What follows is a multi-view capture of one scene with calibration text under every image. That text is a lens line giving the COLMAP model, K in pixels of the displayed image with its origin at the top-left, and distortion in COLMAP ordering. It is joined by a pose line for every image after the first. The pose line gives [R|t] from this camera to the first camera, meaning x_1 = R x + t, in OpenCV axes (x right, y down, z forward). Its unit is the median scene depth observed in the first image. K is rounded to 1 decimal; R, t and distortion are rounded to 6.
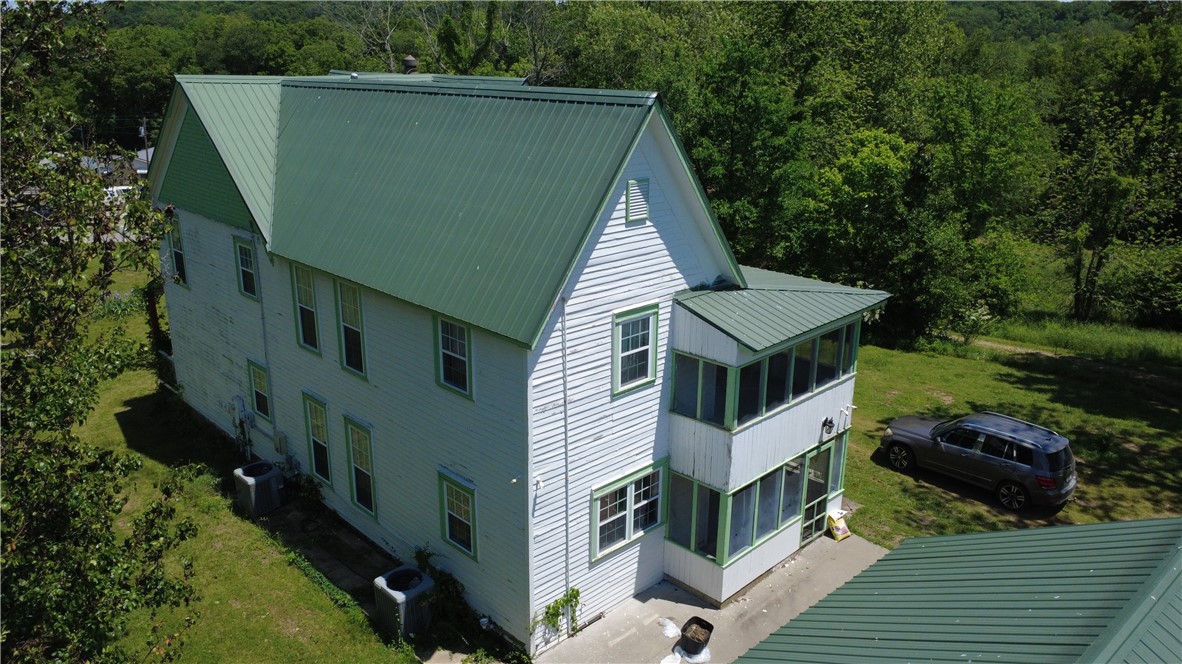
lens RADIAL K [[860.1, 0, 592.2], [0, 860.1, 329.0], [0, 0, 1]] dist [0.003247, -0.003305]
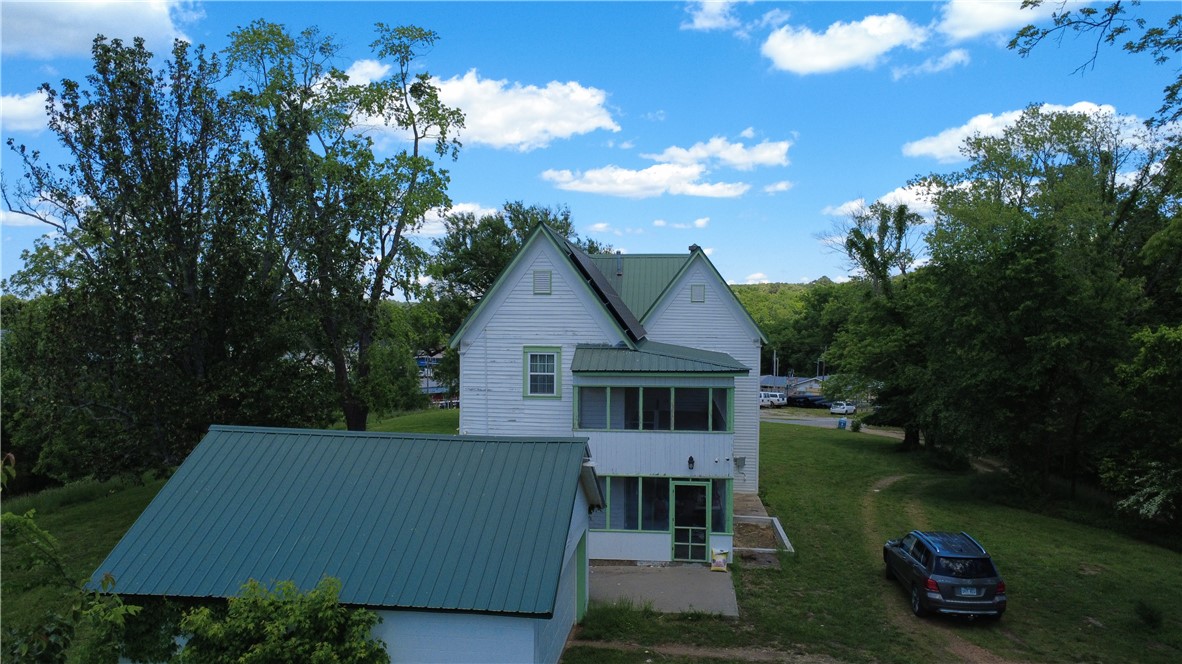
lens RADIAL K [[860.1, 0, 590.8], [0, 860.1, 335.2], [0, 0, 1]] dist [0.003247, -0.003305]
pose [[0.647609, 0.016785, -0.761788, 1.329469], [-0.232980, 0.956240, -0.176991, 0.219595], [0.725481, 0.292103, 0.623180, 0.018005]]
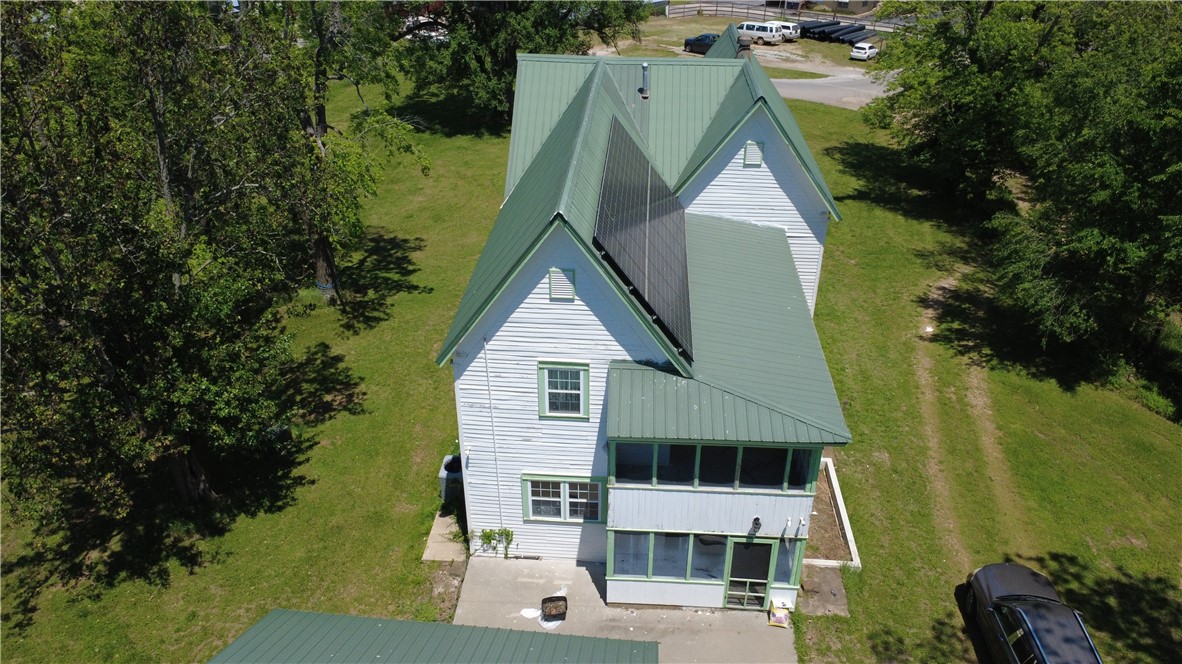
lens RADIAL K [[860.1, 0, 589.5], [0, 860.1, 335.5], [0, 0, 1]] dist [0.003247, -0.003305]
pose [[0.666325, 0.373570, -0.645334, 0.830076], [-0.223221, 0.925696, 0.305384, -0.429322], [0.711466, -0.059432, 0.700203, 0.149590]]
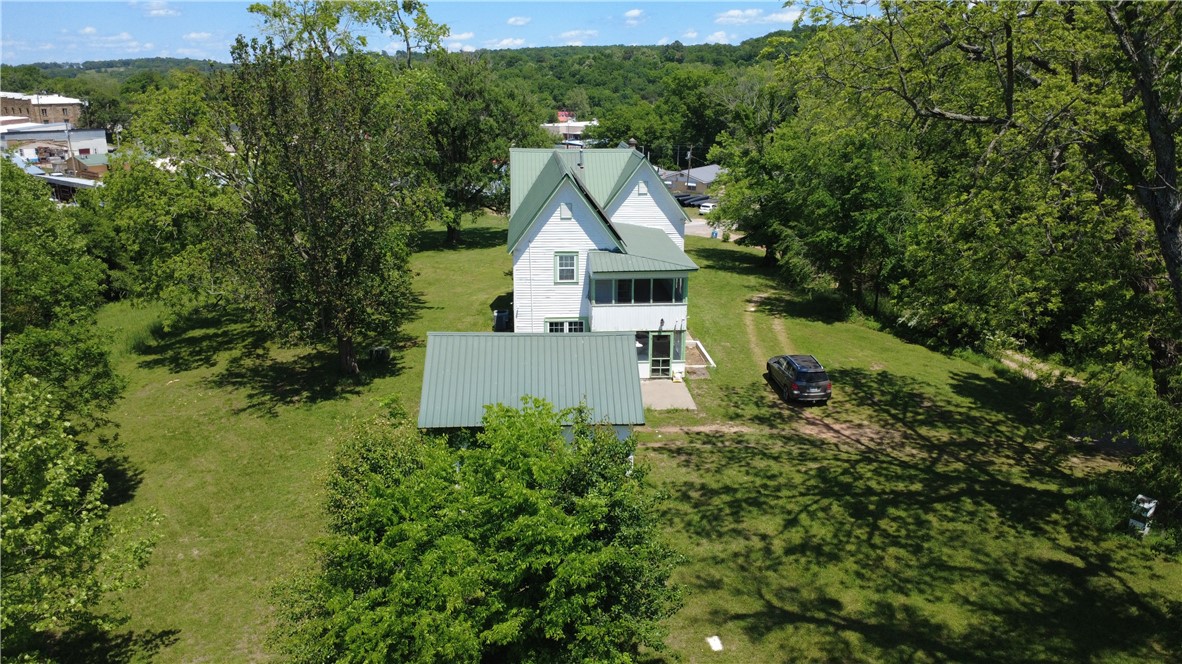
lens RADIAL K [[860.1, 0, 589.7], [0, 860.1, 330.4], [0, 0, 1]] dist [0.003247, -0.003305]
pose [[0.768640, 0.179309, -0.614036, 1.703311], [-0.193499, 0.980114, 0.043991, 0.080973], [0.609713, 0.085003, 0.788051, -0.981611]]
